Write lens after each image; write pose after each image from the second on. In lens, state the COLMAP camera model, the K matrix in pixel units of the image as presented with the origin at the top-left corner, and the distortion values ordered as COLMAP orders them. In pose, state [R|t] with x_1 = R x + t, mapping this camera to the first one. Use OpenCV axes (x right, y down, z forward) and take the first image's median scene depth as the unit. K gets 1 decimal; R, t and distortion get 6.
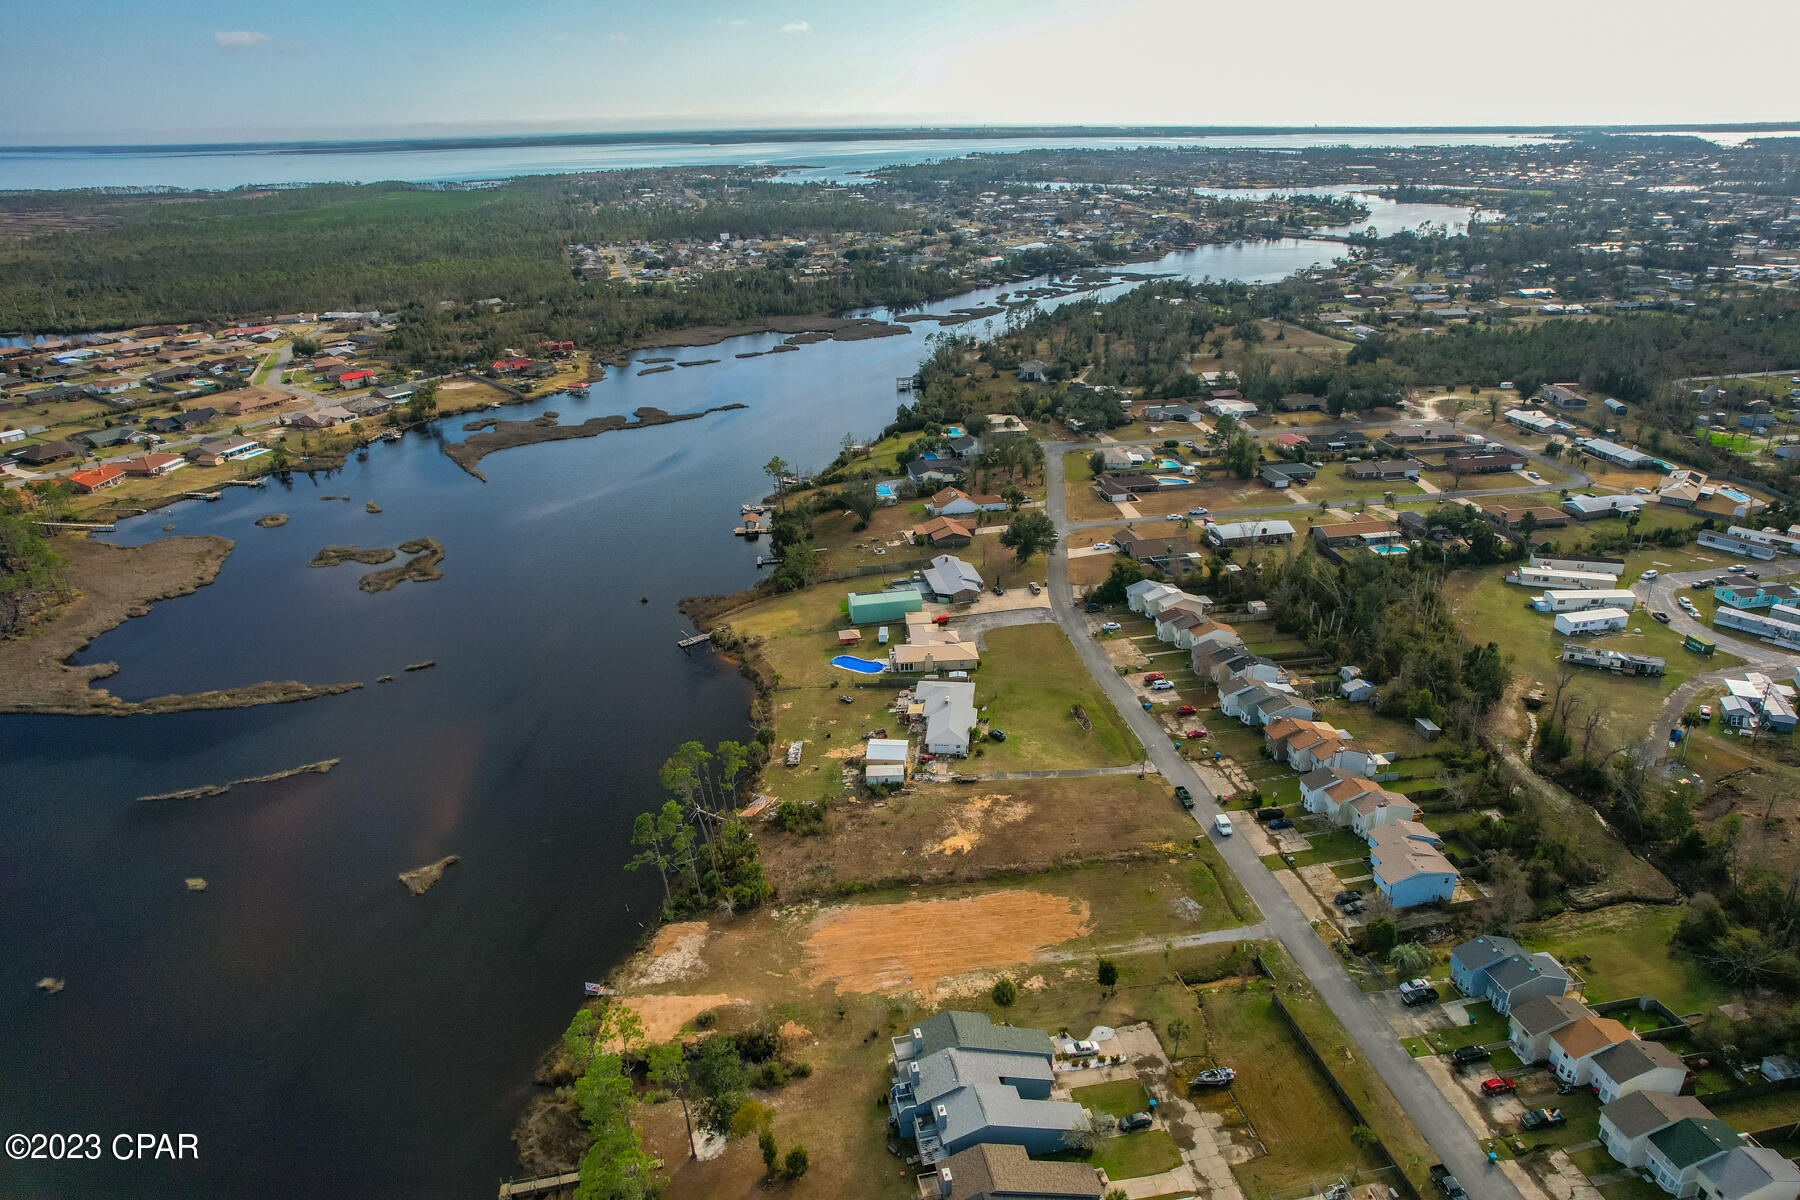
lens RADIAL K [[1151.0, 0, 896.7], [0, 1151.0, 602.1], [0, 0, 1]] dist [-0.067128, 0.049683]
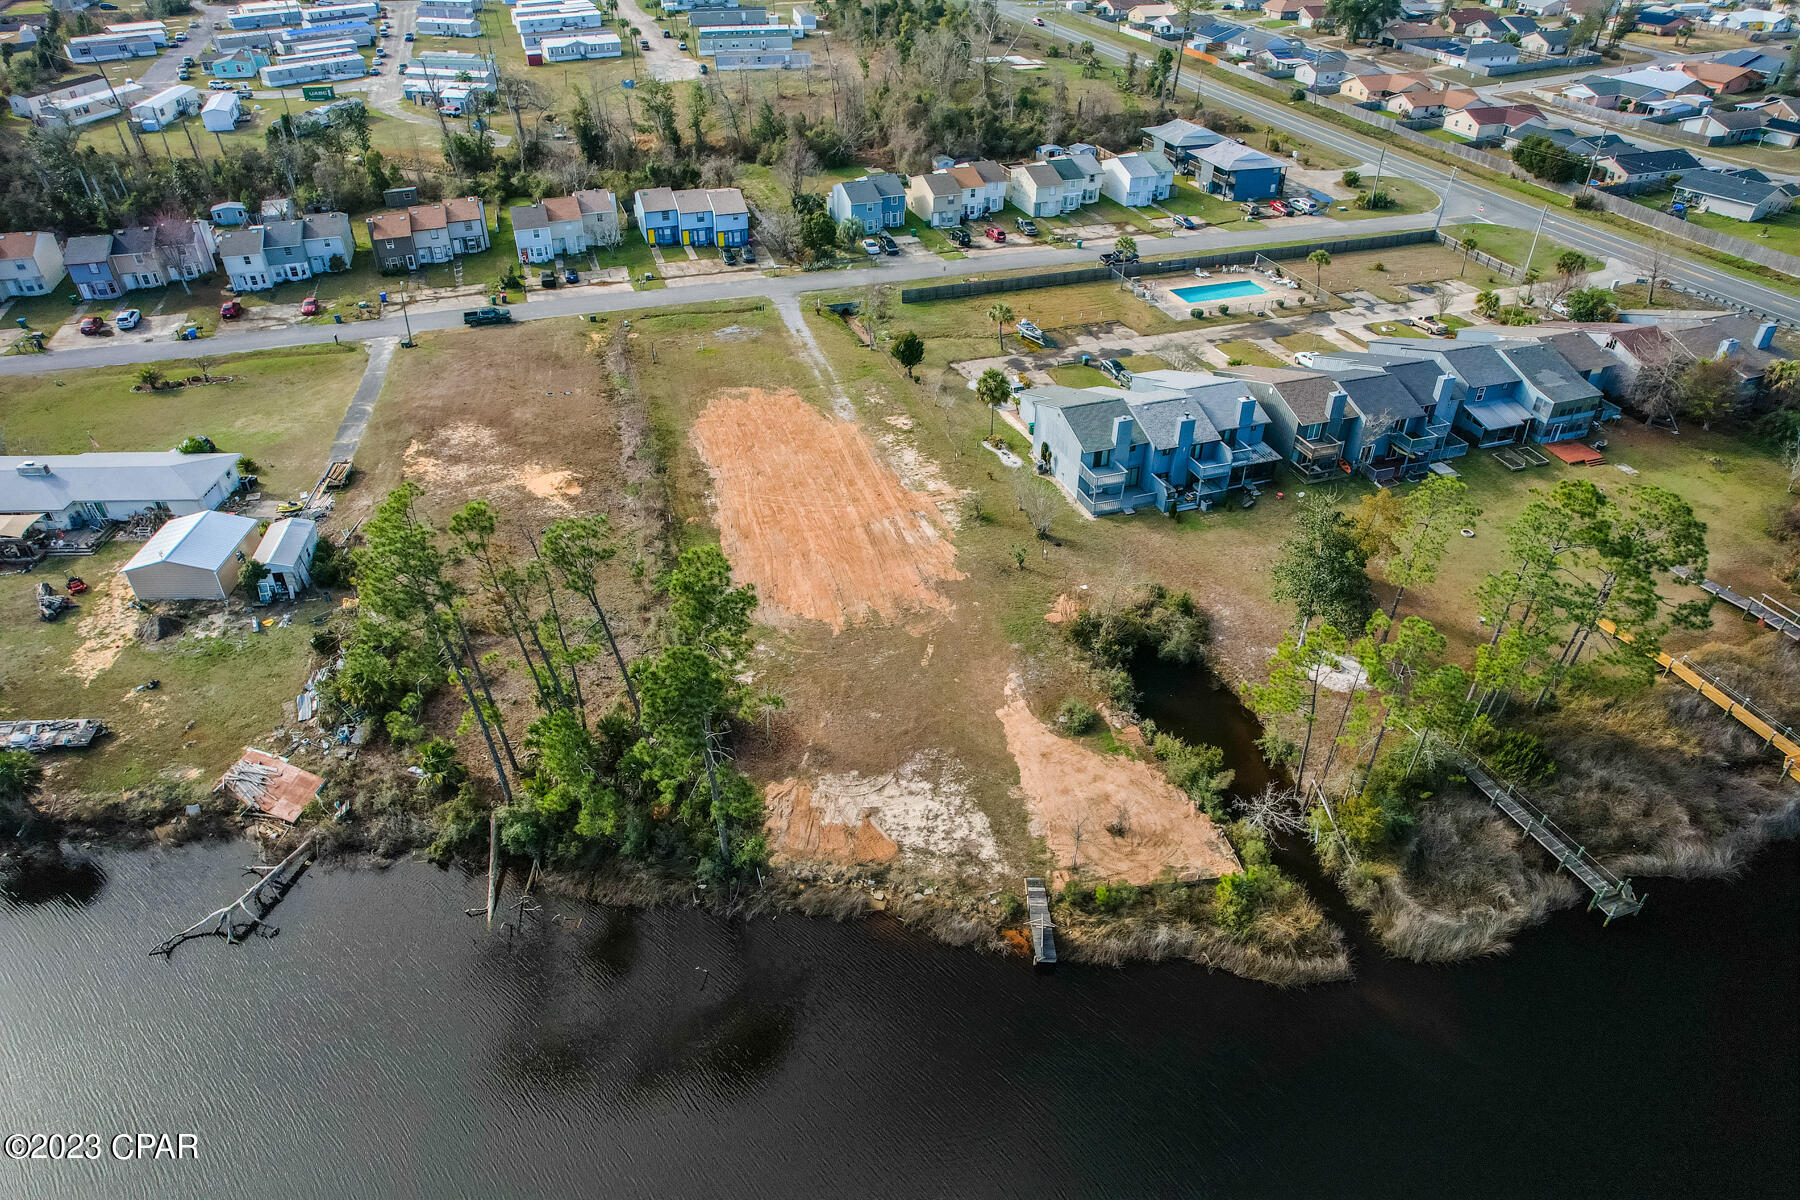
lens RADIAL K [[1151.0, 0, 899.3], [0, 1151.0, 607.3], [0, 0, 1]] dist [-0.067128, 0.049683]
pose [[-0.136798, -0.557854, 0.818587, -0.438876], [0.391346, 0.728702, 0.561998, 0.016003], [-0.910019, 0.397231, 0.118629, 0.810031]]
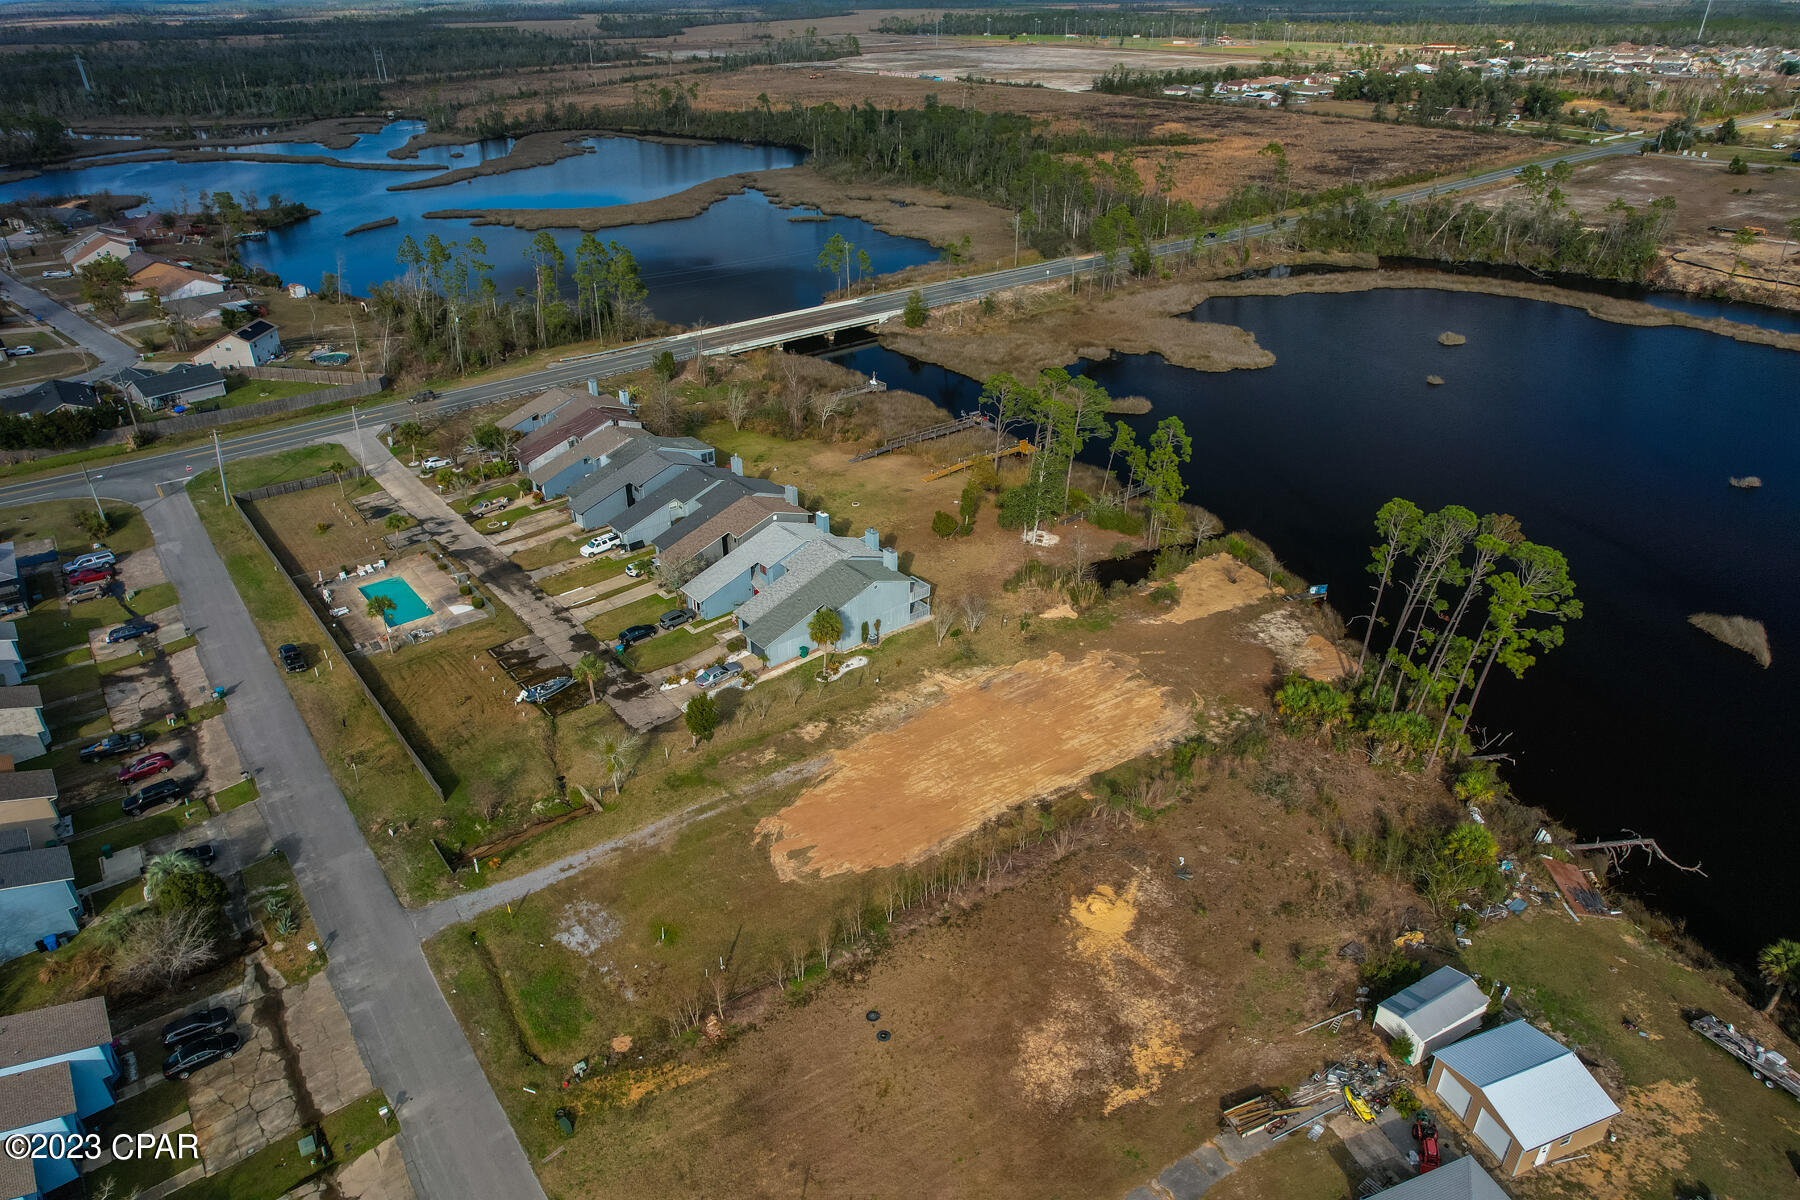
lens RADIAL K [[1151.0, 0, 909.9], [0, 1151.0, 593.1], [0, 0, 1]] dist [-0.067128, 0.049683]
pose [[-0.886184, 0.239083, -0.396885, 0.265623], [-0.164984, 0.637614, 0.752482, -0.189582], [0.432964, 0.732317, -0.525599, 1.107006]]
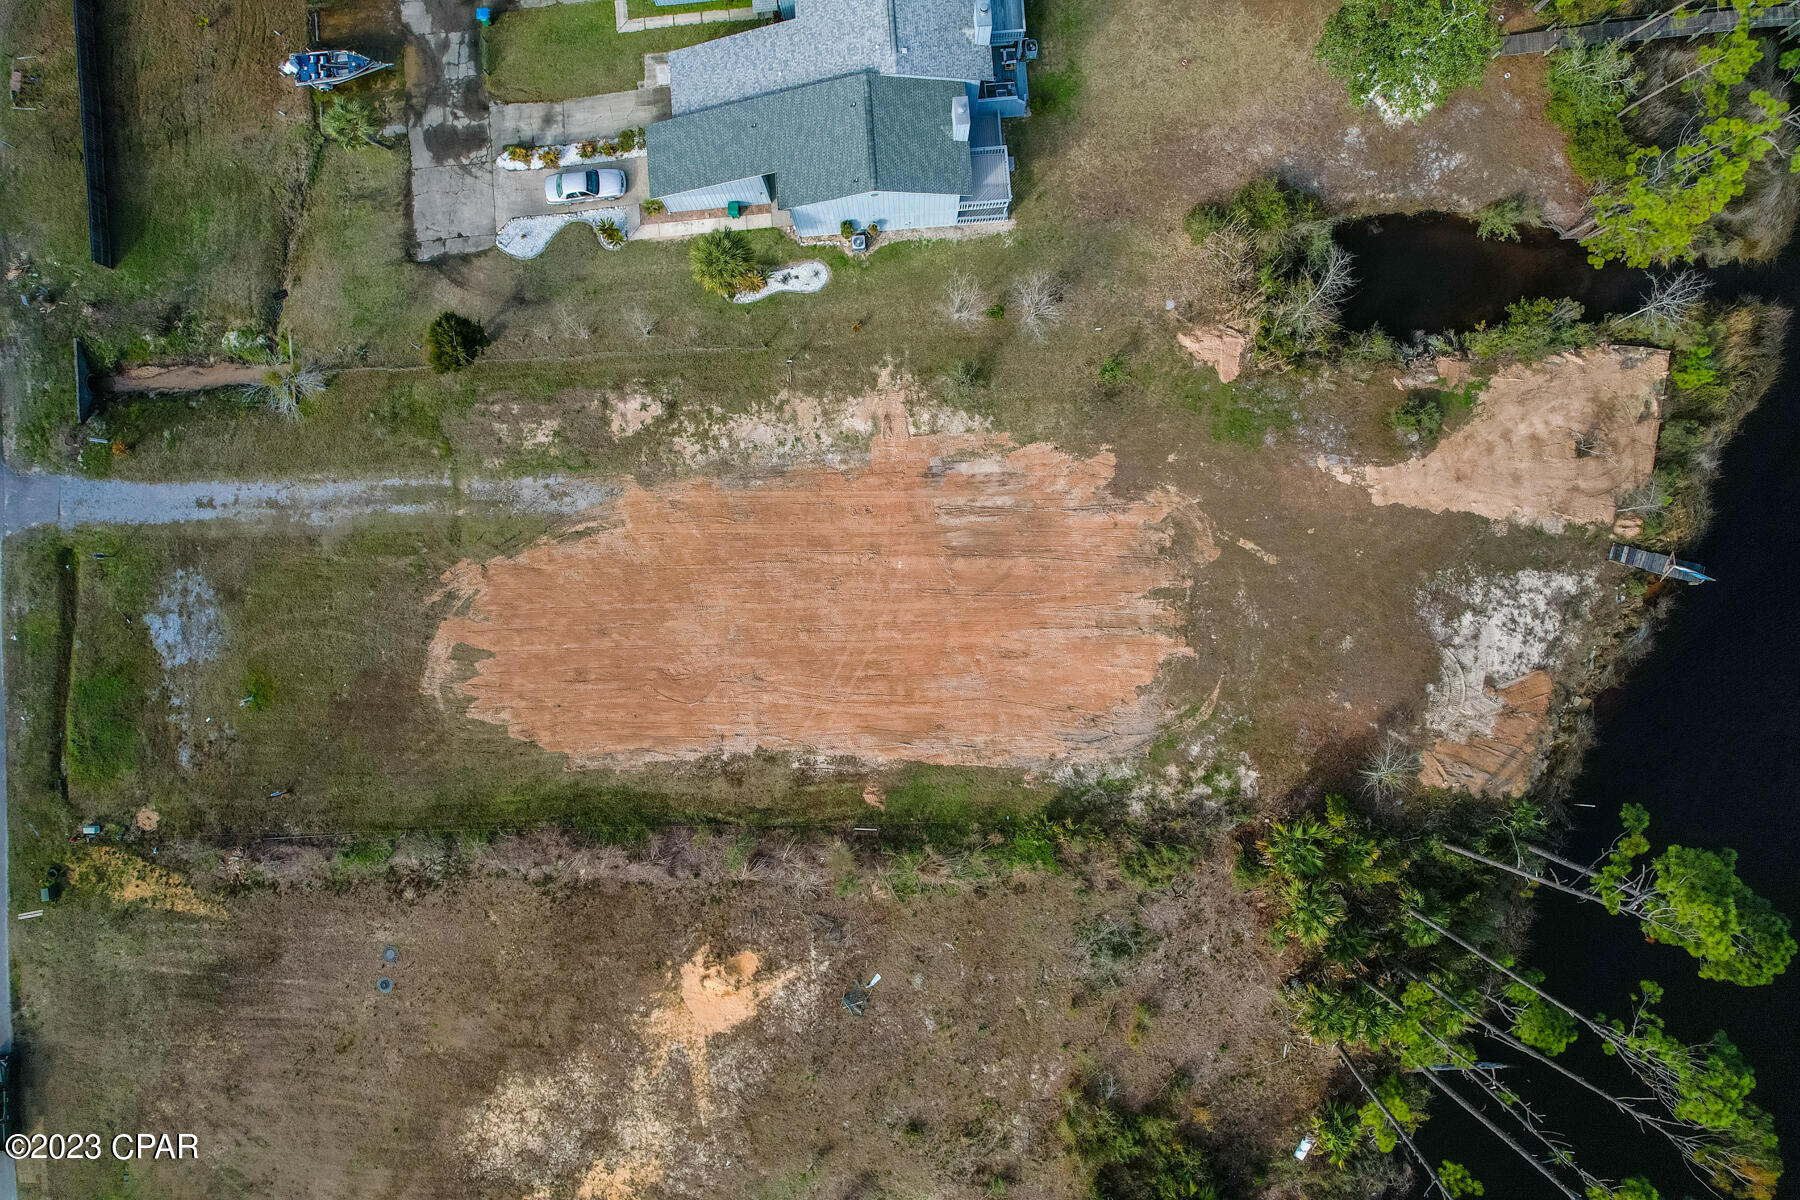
lens RADIAL K [[1151.0, 0, 928.8], [0, 1151.0, 651.6], [0, 0, 1]] dist [-0.067128, 0.049683]
pose [[-0.990778, -0.132721, 0.027280, -0.006333], [0.077194, -0.387440, 0.918657, -0.060954], [-0.111355, 0.912291, 0.394113, 0.760804]]
